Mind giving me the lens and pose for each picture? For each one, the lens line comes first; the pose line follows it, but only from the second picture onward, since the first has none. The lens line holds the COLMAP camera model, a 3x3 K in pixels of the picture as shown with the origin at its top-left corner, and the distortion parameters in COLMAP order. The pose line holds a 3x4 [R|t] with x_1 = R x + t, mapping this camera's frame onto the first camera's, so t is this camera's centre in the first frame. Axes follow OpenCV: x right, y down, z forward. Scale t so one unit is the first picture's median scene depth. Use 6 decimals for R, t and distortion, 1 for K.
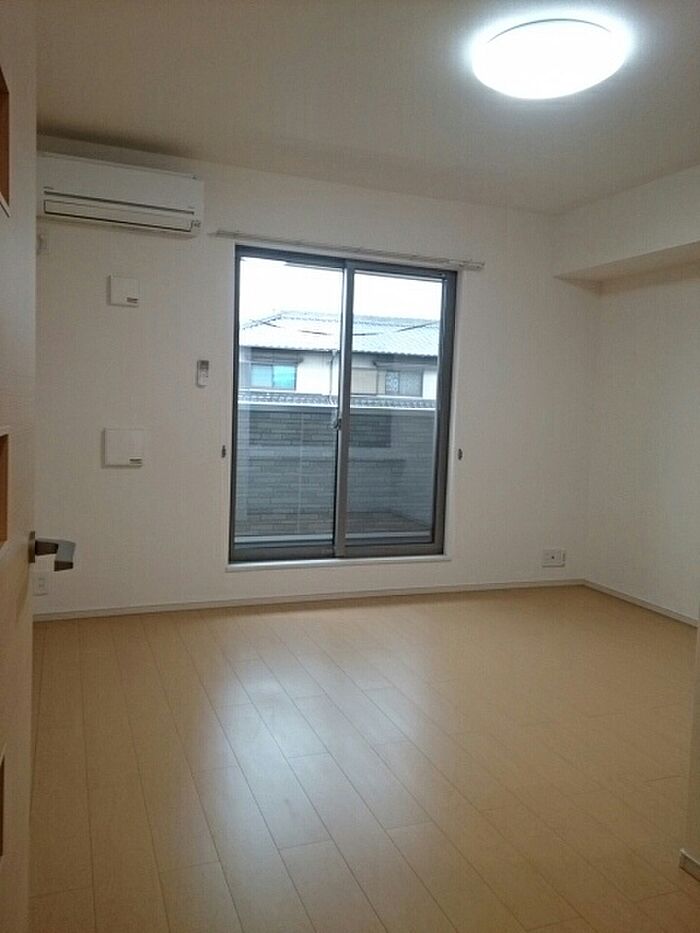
lens RADIAL K [[736.8, 0, 350.5], [0, 736.8, 465.3], [0, 0, 1]] dist [0.007947, -0.001764]
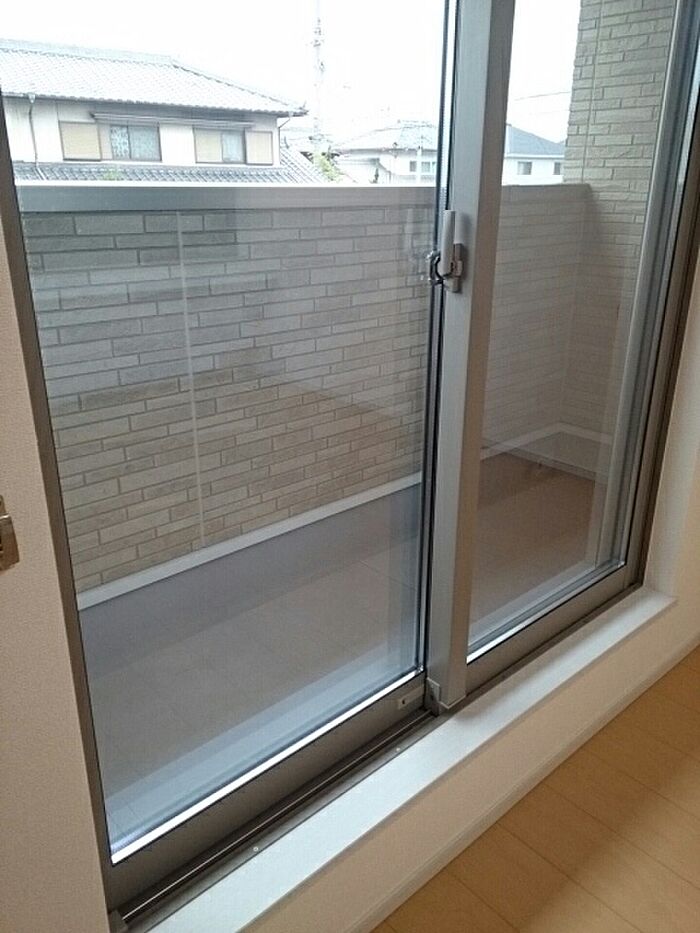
lens RADIAL K [[736.8, 0, 350.6], [0, 736.8, 469.1], [0, 0, 1]] dist [0.007947, -0.001764]
pose [[0.932121, -0.159201, 0.325278, -0.024532], [0.055032, 0.950029, 0.307272, -0.012208], [-0.357942, -0.268514, 0.894303, 0.134067]]
